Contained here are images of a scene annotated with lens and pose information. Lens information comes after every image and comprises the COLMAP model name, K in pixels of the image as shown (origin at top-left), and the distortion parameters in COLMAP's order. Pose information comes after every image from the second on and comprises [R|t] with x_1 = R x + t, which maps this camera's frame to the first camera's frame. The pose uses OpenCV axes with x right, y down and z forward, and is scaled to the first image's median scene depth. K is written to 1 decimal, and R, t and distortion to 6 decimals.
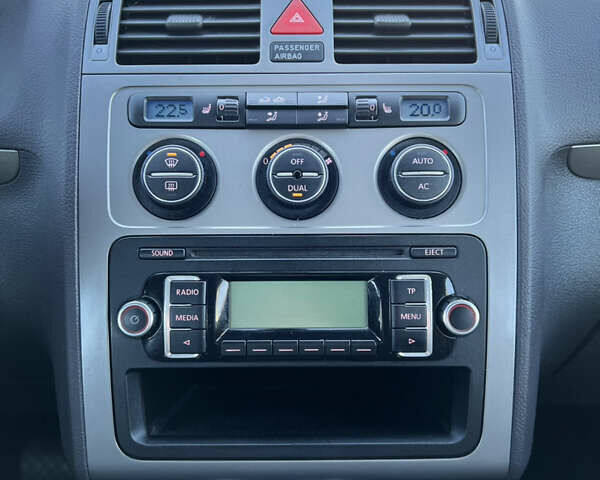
lens RADIAL K [[582.9, 0, 300.2], [0, 582.9, 242.5], [0, 0, 1]] dist [0.019770, 0.000000]
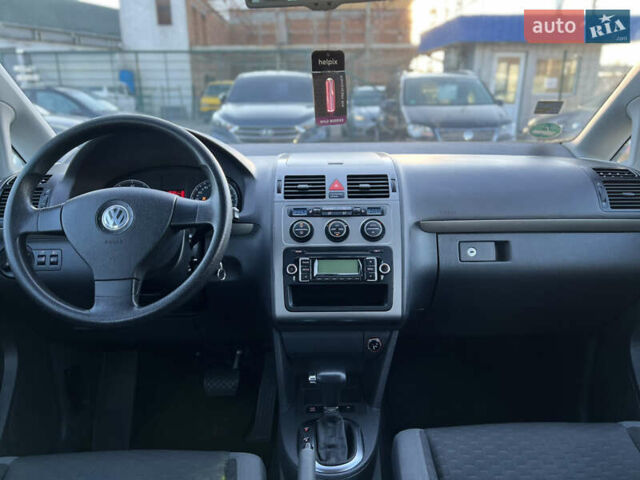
lens RADIAL K [[498.5, 0, 318.7], [0, 498.5, 236.6], [0, 0, 1]] dist [-0.013879, -0.007105]
pose [[0.999840, -0.005501, -0.017050, -0.062882], [0.002105, 0.981171, -0.193131, 0.488111], [0.017791, 0.193064, 0.981025, -1.864586]]
